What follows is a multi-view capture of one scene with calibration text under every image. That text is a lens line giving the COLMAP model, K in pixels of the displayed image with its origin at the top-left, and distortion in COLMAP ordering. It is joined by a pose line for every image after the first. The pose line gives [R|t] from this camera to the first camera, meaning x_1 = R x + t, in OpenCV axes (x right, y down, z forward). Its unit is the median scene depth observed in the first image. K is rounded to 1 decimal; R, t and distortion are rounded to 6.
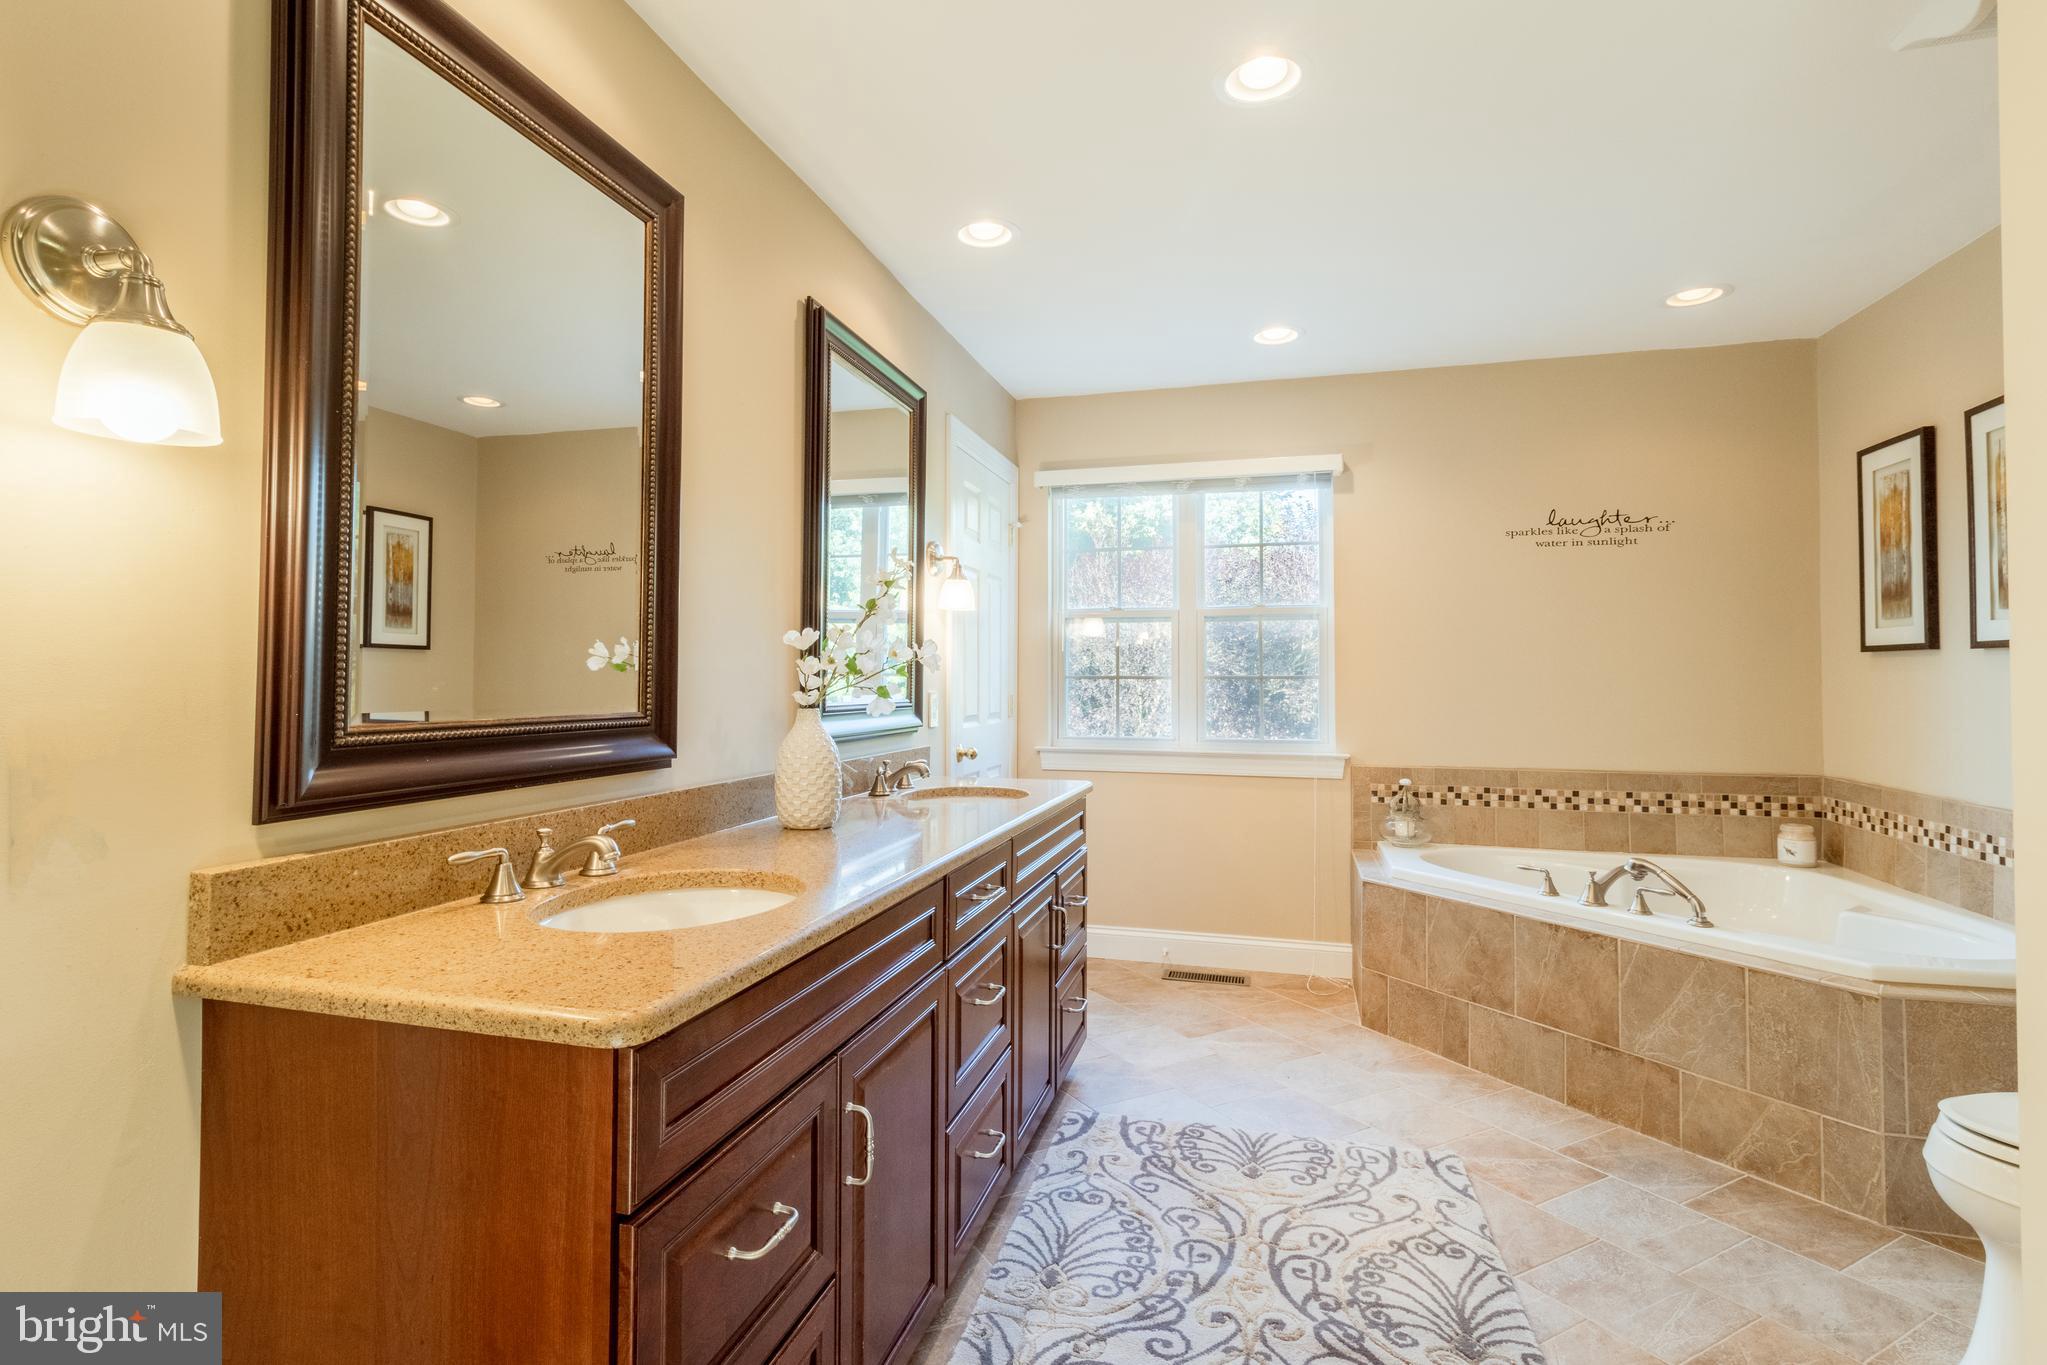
lens RADIAL K [[950.2, 0, 1029.6], [0, 950.2, 665.4], [0, 0, 1]] dist [0.001915, 0.000155]
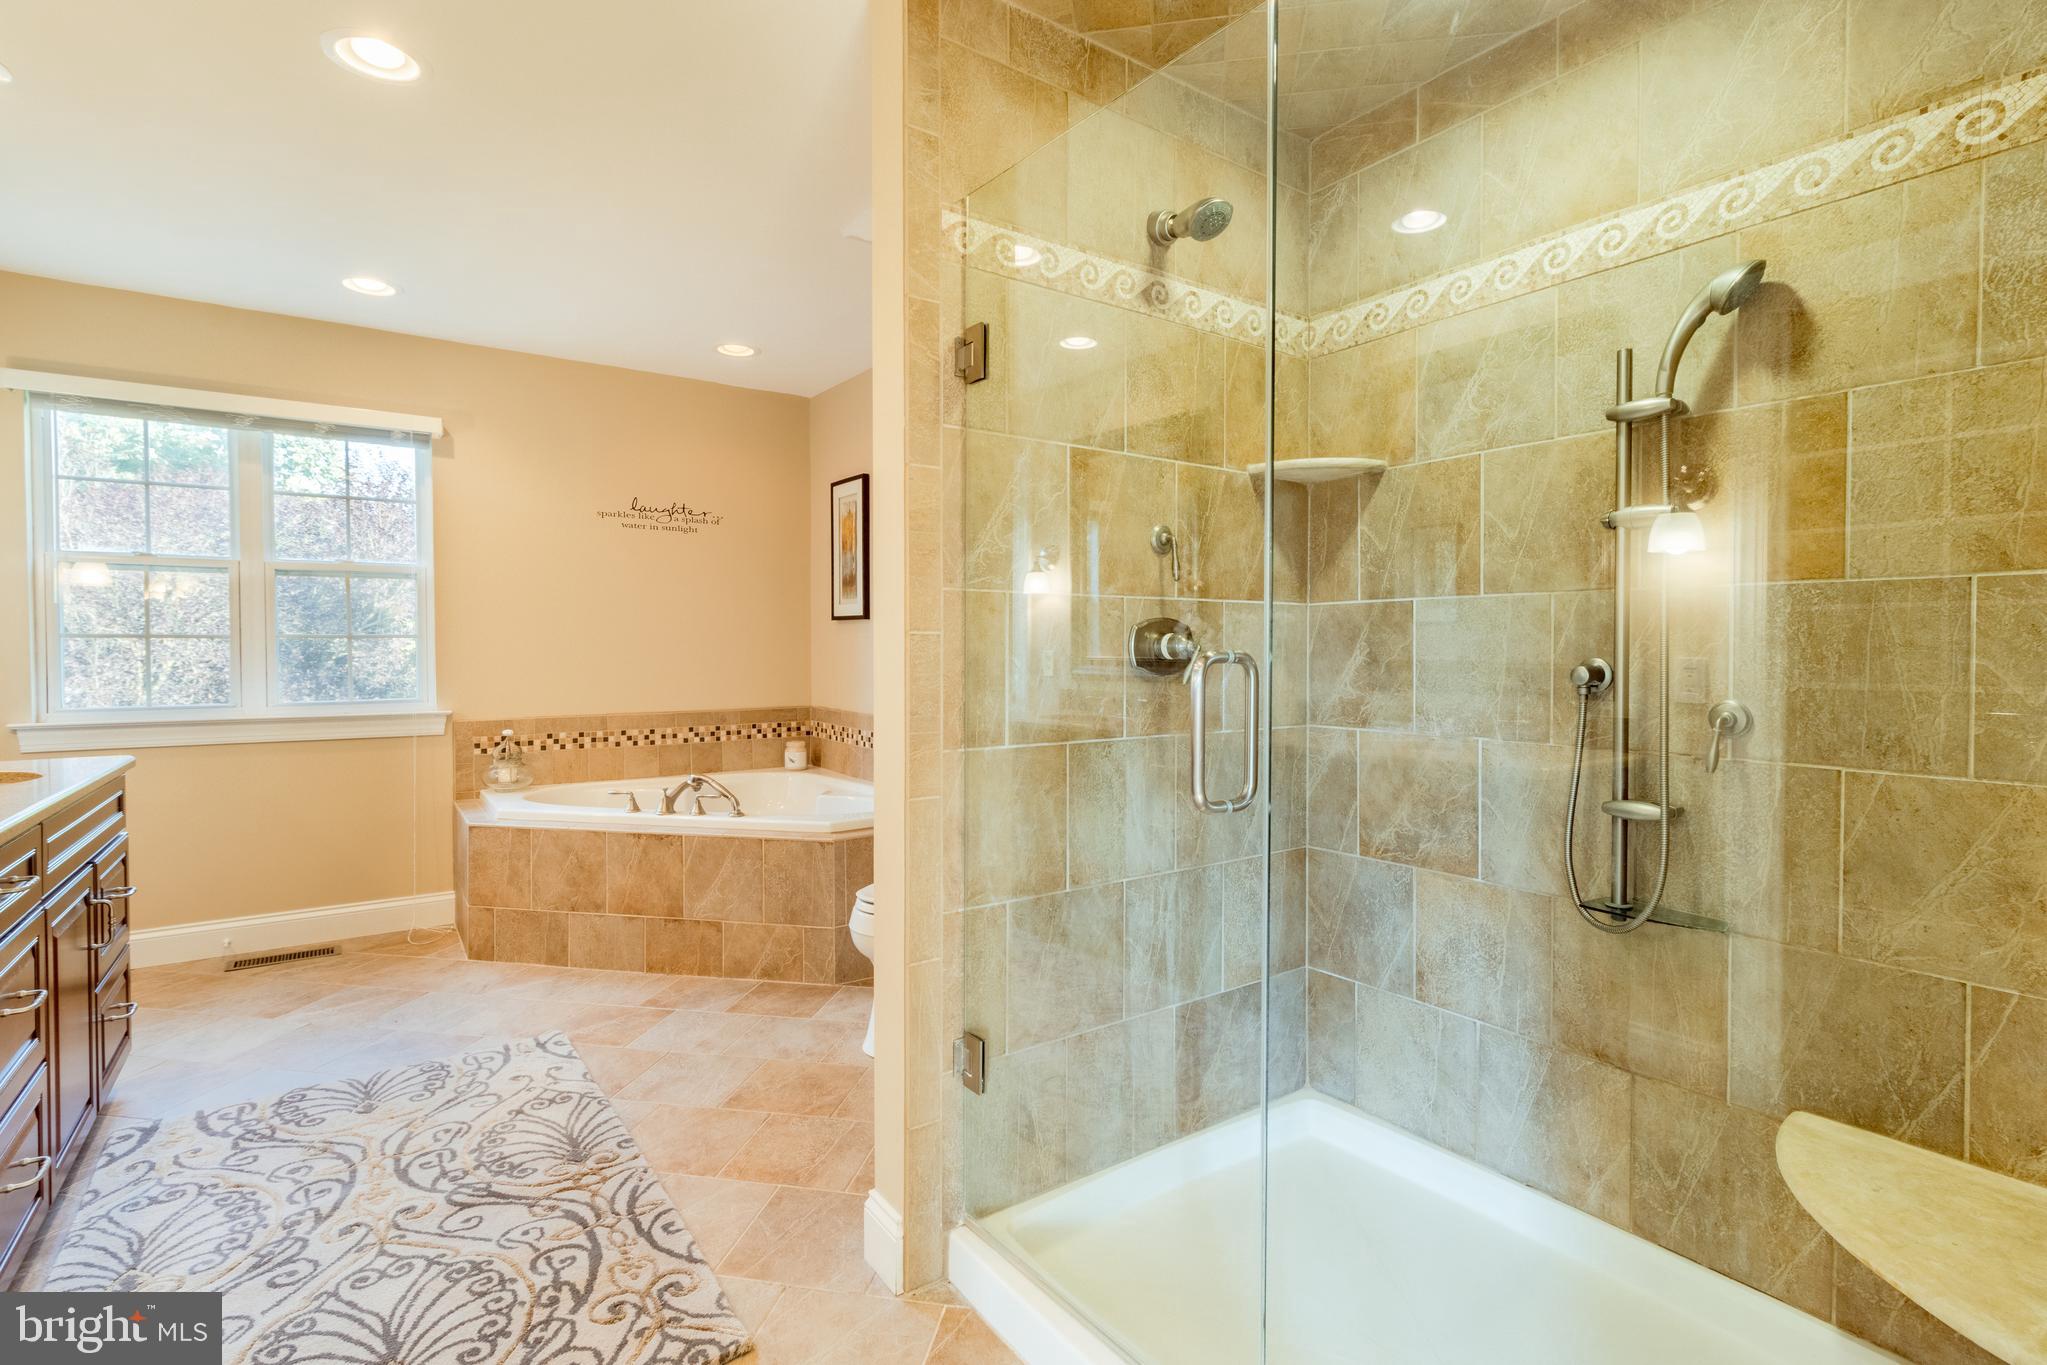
lens RADIAL K [[950.2, 0, 1011.7], [0, 950.2, 650.1], [0, 0, 1]] dist [0.001915, 0.000155]
pose [[0.630829, -0.007207, 0.775889, -0.117678], [-0.009976, 0.999799, 0.017398, 0.004369], [-0.775858, -0.018716, 0.630630, -0.185207]]
